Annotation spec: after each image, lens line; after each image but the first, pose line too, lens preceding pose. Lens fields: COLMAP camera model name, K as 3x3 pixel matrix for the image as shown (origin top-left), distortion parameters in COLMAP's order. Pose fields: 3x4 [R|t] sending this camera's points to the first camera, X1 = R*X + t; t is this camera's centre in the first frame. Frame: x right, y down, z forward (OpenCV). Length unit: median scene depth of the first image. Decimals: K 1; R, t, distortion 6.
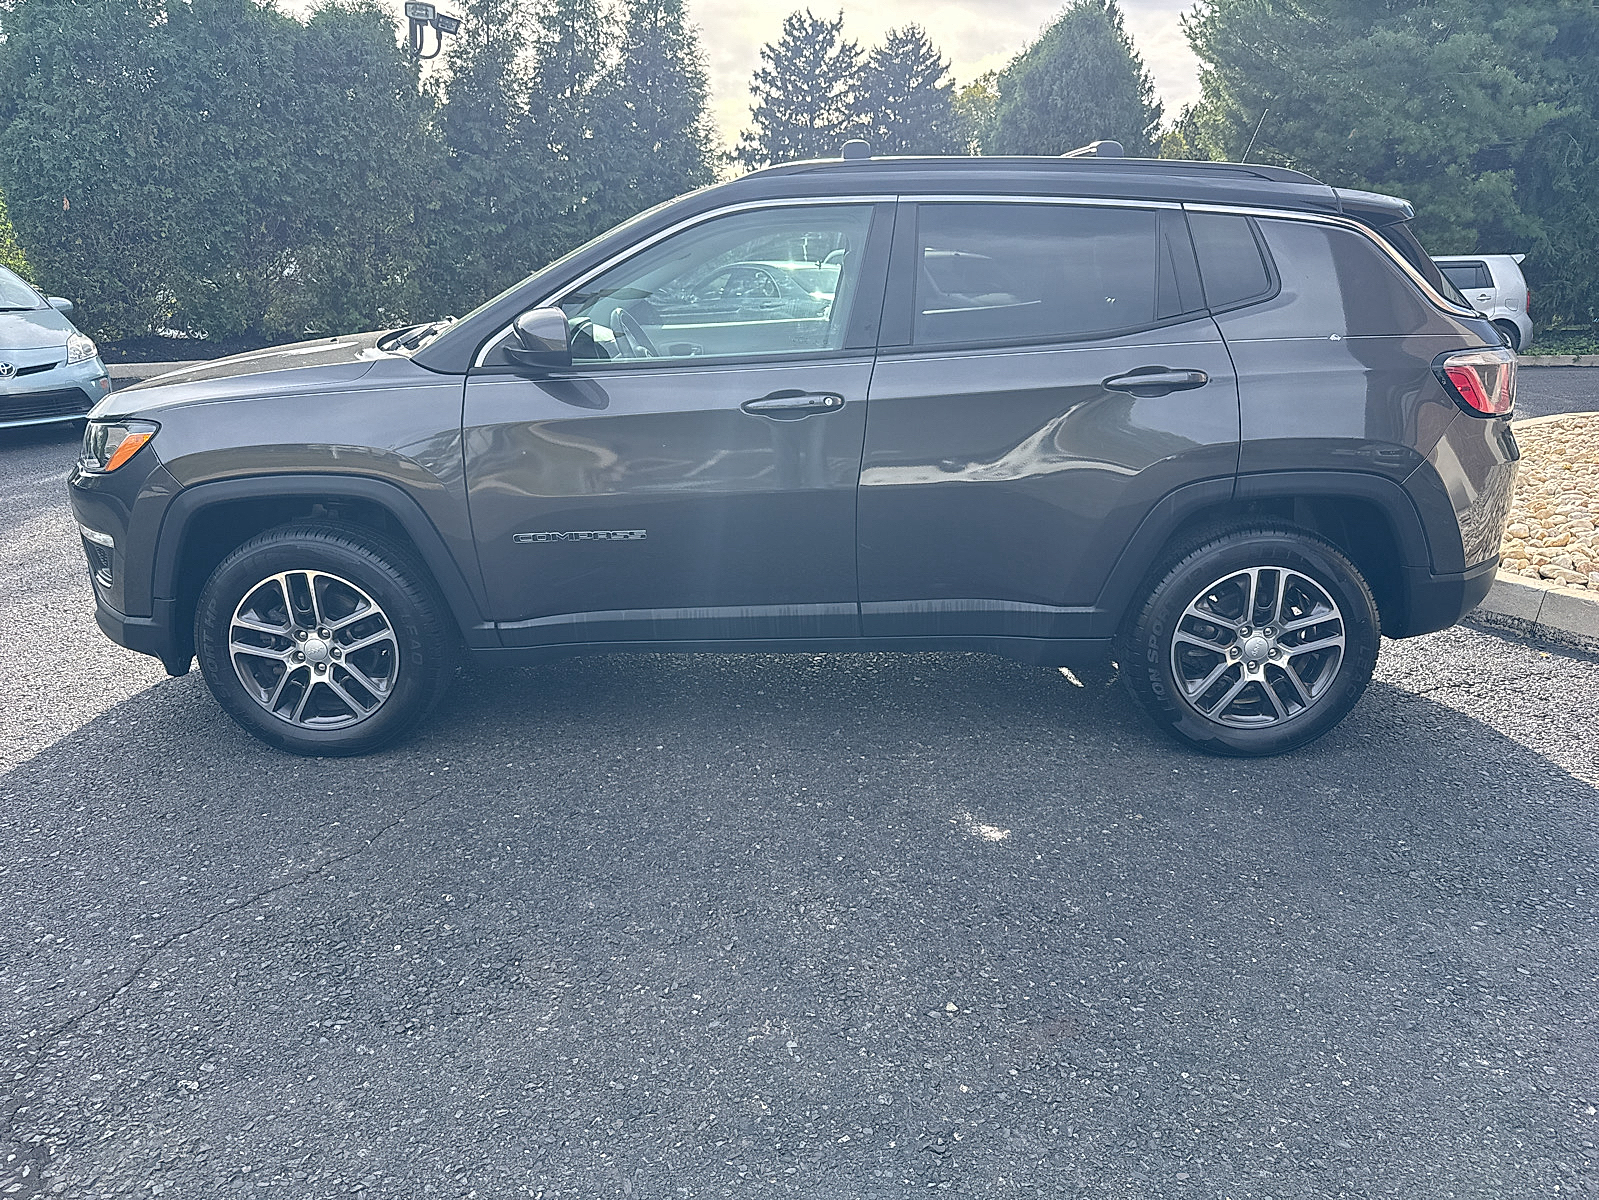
lens RADIAL K [[1137.9, 0, 798.3], [0, 1137.9, 603.8], [0, 0, 1]] dist [0.003420, -0.006745]
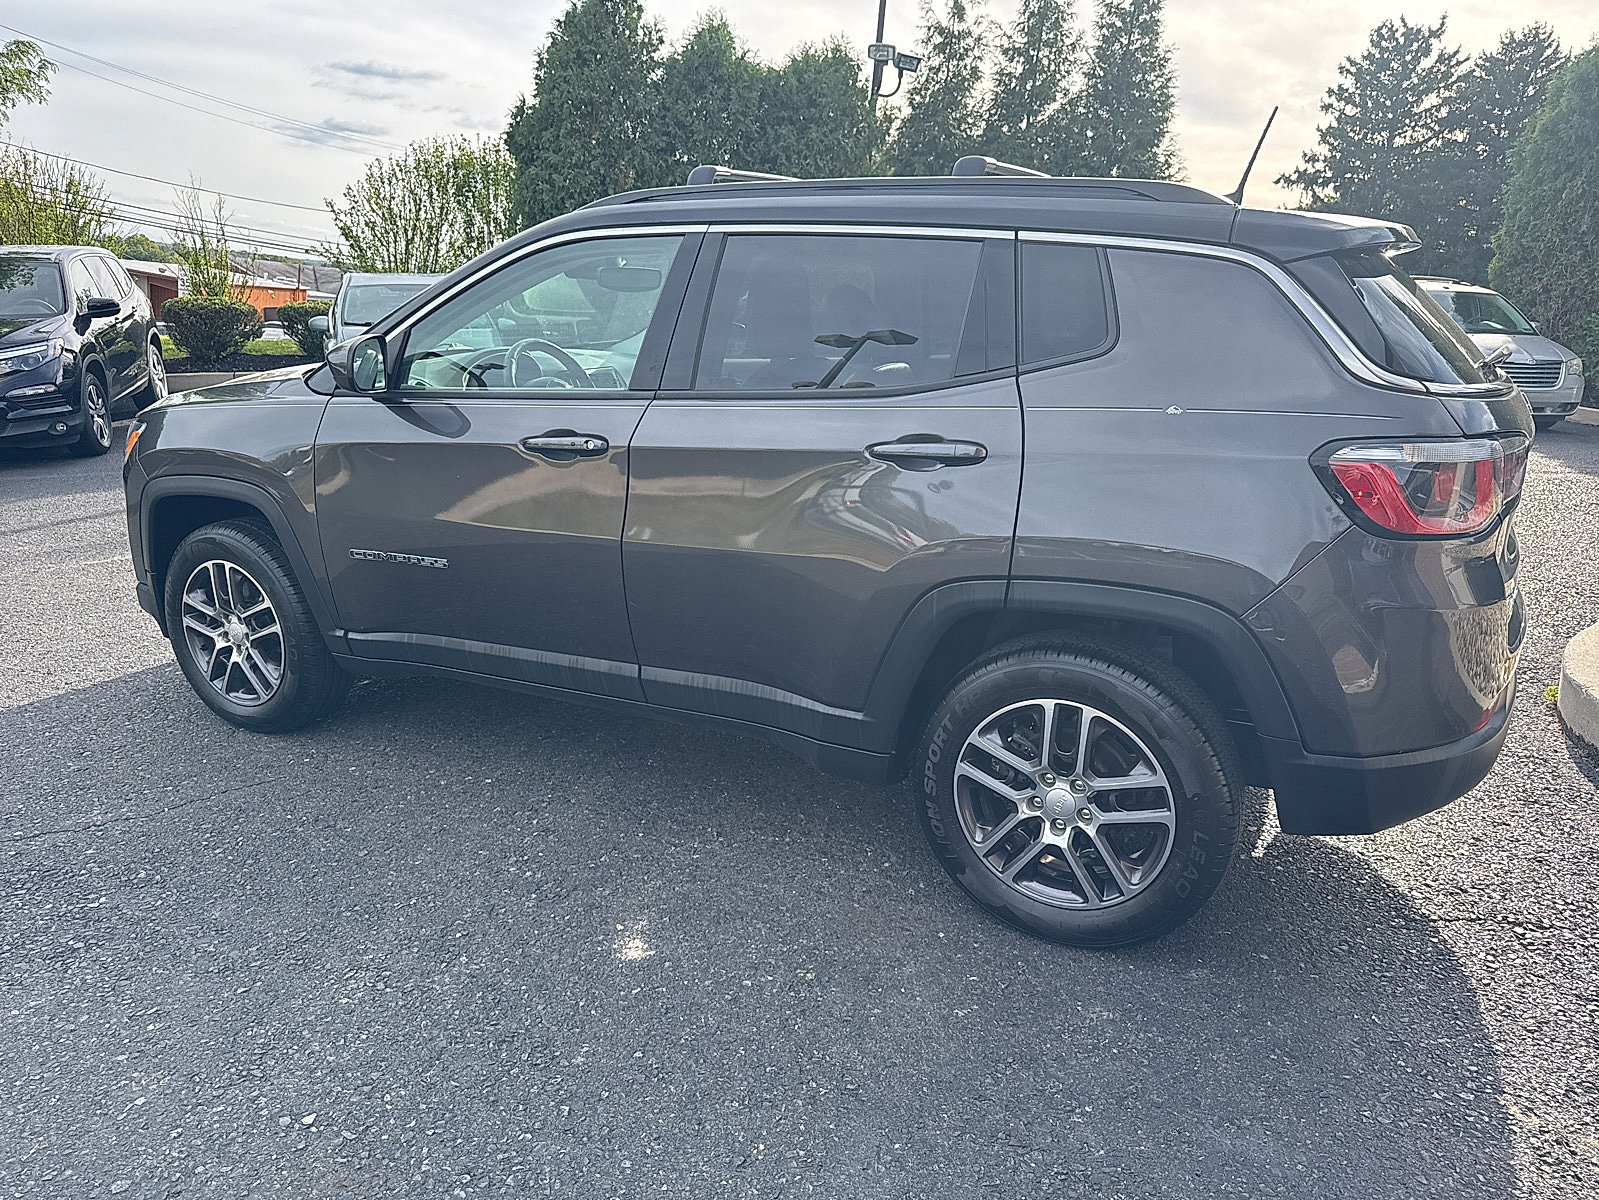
lens RADIAL K [[1137.9, 0, 798.3], [0, 1137.9, 603.8], [0, 0, 1]] dist [0.003420, -0.006745]
pose [[0.895529, 0.131202, -0.425223, 0.104146], [-0.141073, 0.989964, 0.008350, -0.014357], [0.422051, 0.052510, 0.905050, 0.041560]]
